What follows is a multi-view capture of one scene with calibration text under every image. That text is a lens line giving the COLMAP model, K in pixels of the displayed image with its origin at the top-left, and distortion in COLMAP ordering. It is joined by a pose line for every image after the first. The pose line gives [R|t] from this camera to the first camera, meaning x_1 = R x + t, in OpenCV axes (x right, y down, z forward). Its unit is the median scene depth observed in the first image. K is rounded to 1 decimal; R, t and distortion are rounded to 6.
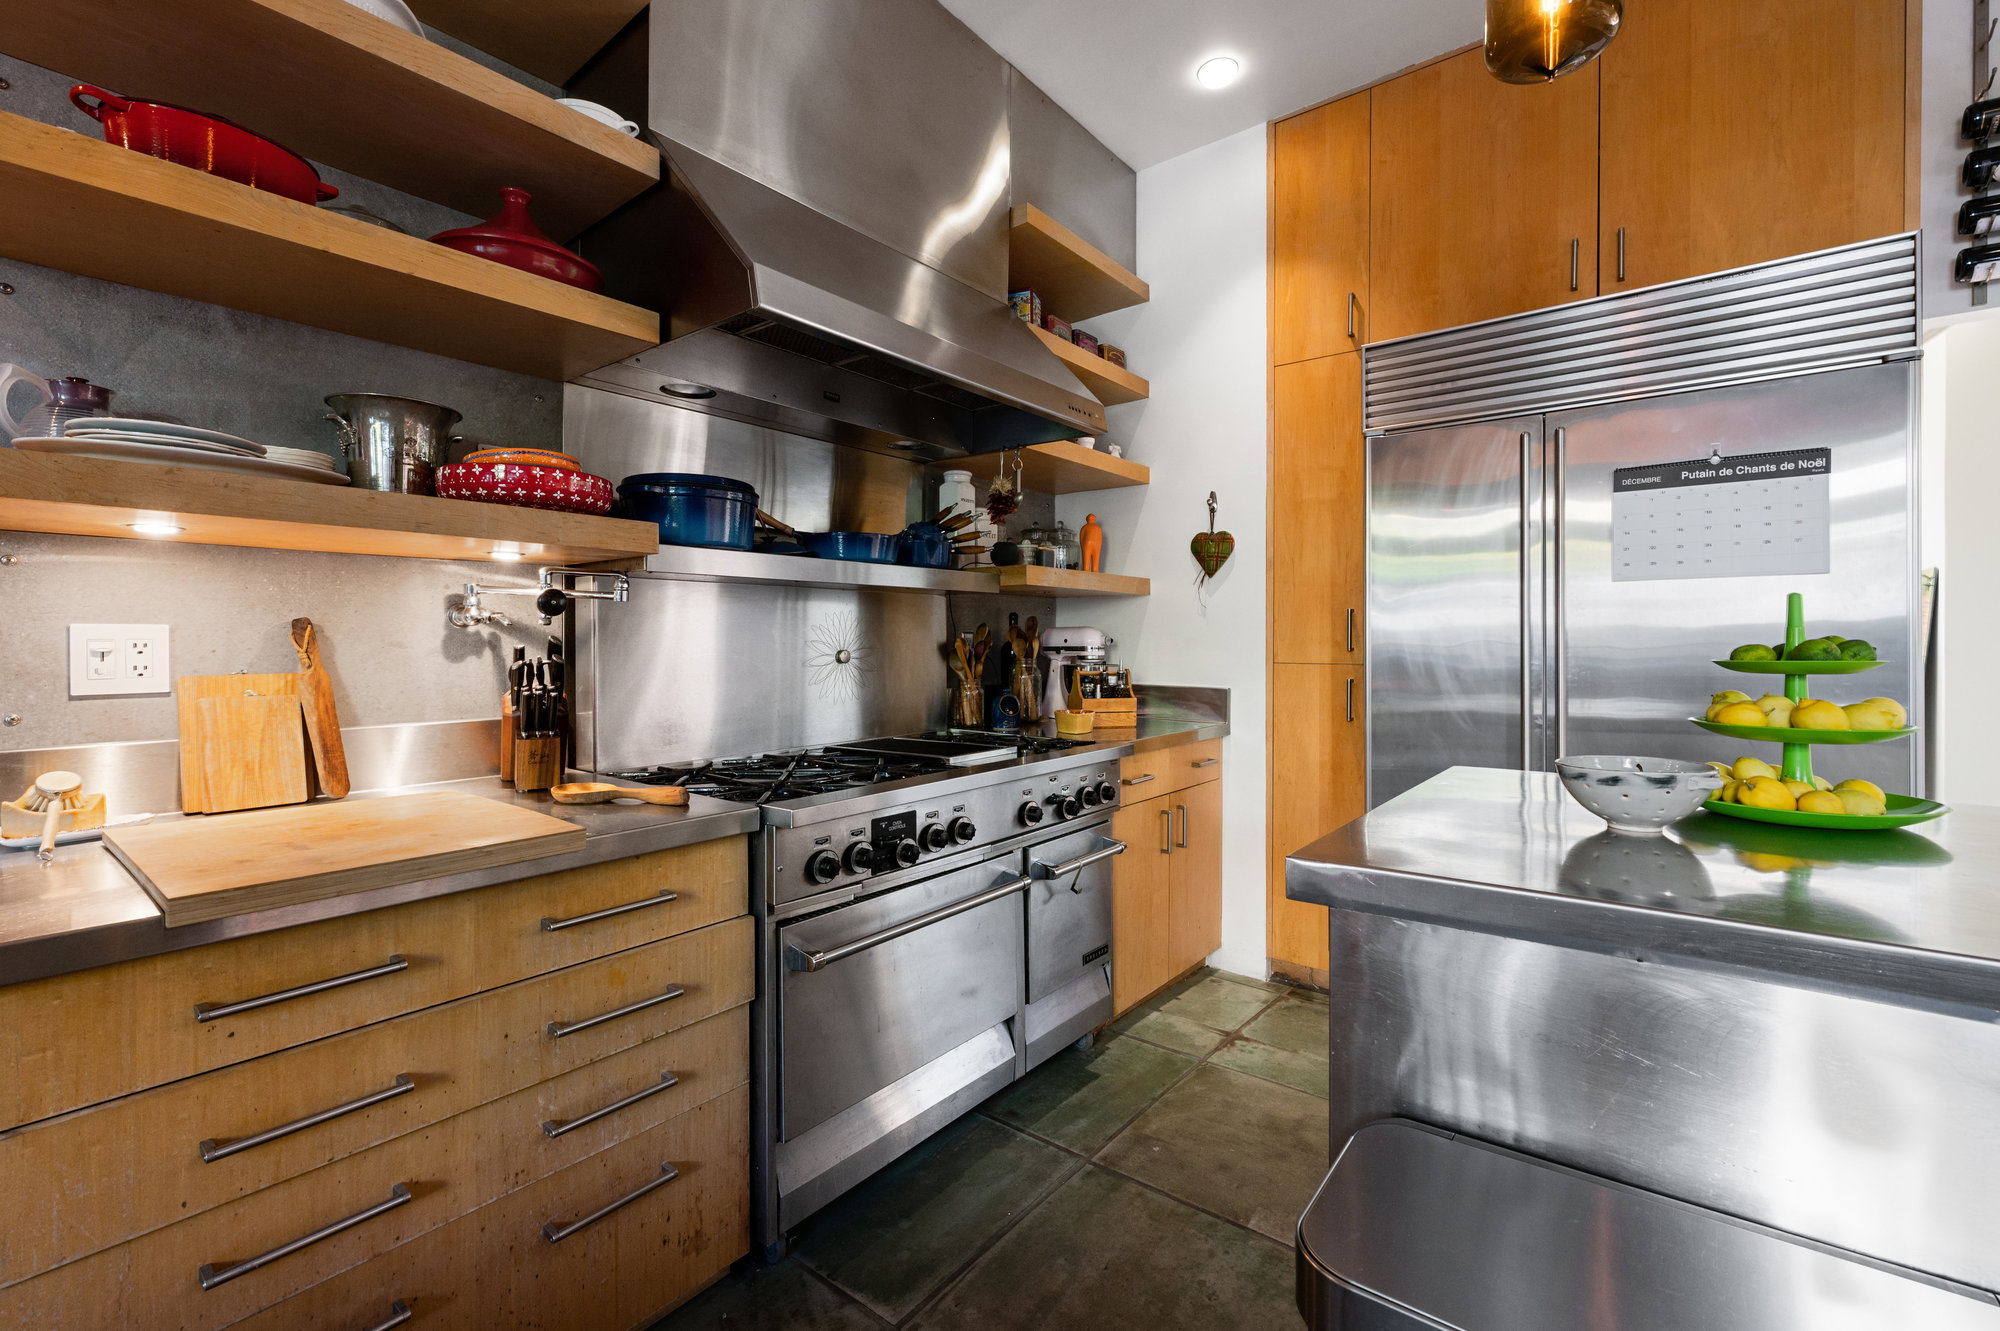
lens RADIAL K [[836.8, 0, 1016.5], [0, 836.8, 647.2], [0, 0, 1]] dist [-0.000259, 0.001576]
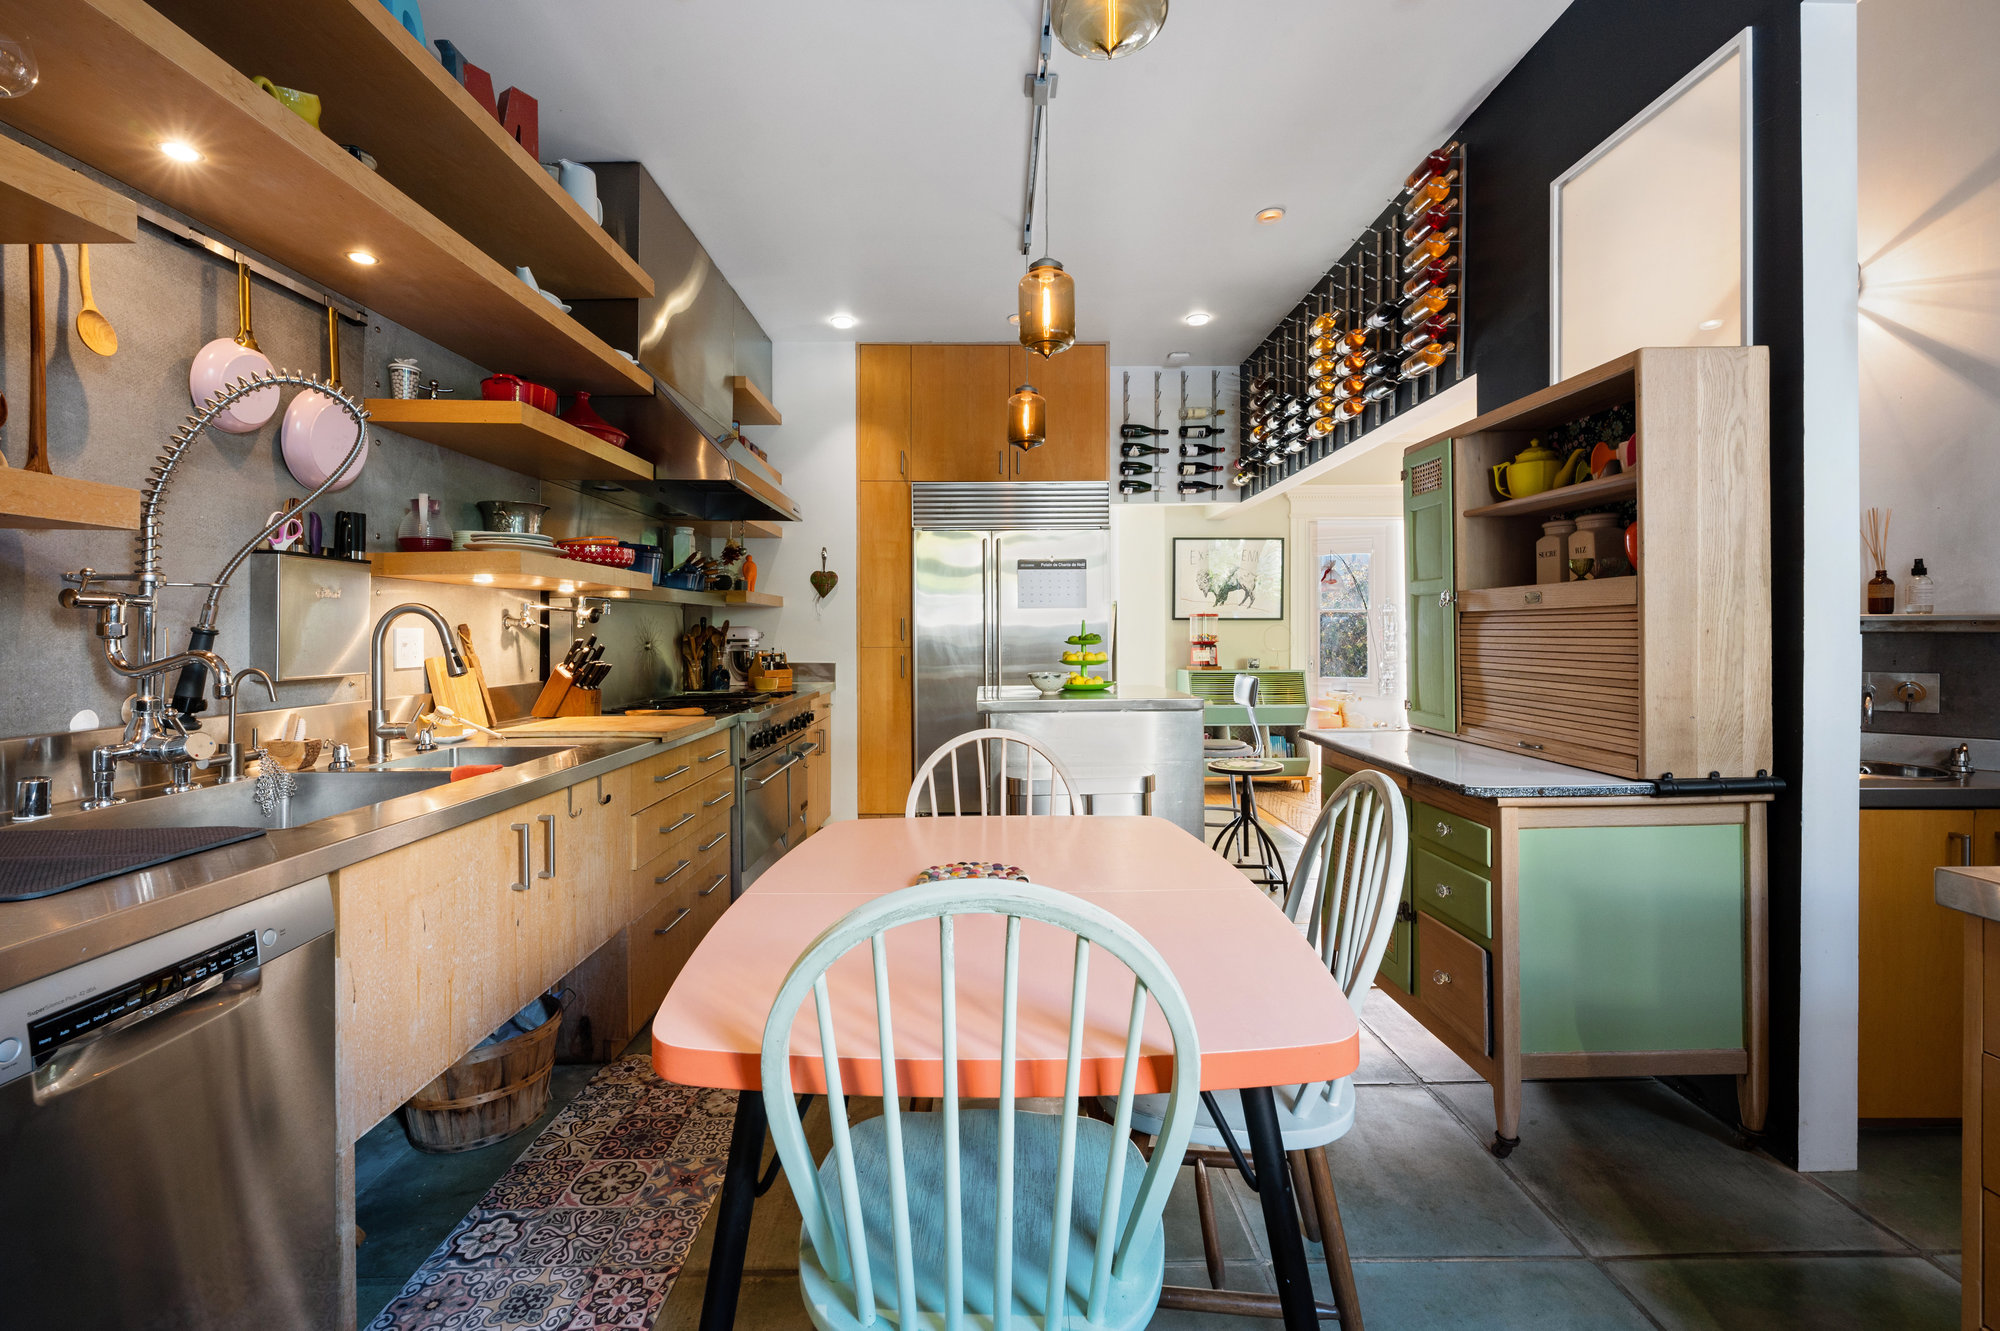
lens RADIAL K [[836.8, 0, 986.8], [0, 836.8, 651.0], [0, 0, 1]] dist [-0.000259, 0.001576]
pose [[0.783046, -0.016455, 0.621746, -0.623799], [0.010238, 0.999856, 0.013568, 0.004763], [-0.621879, -0.004259, 0.783102, -0.589175]]
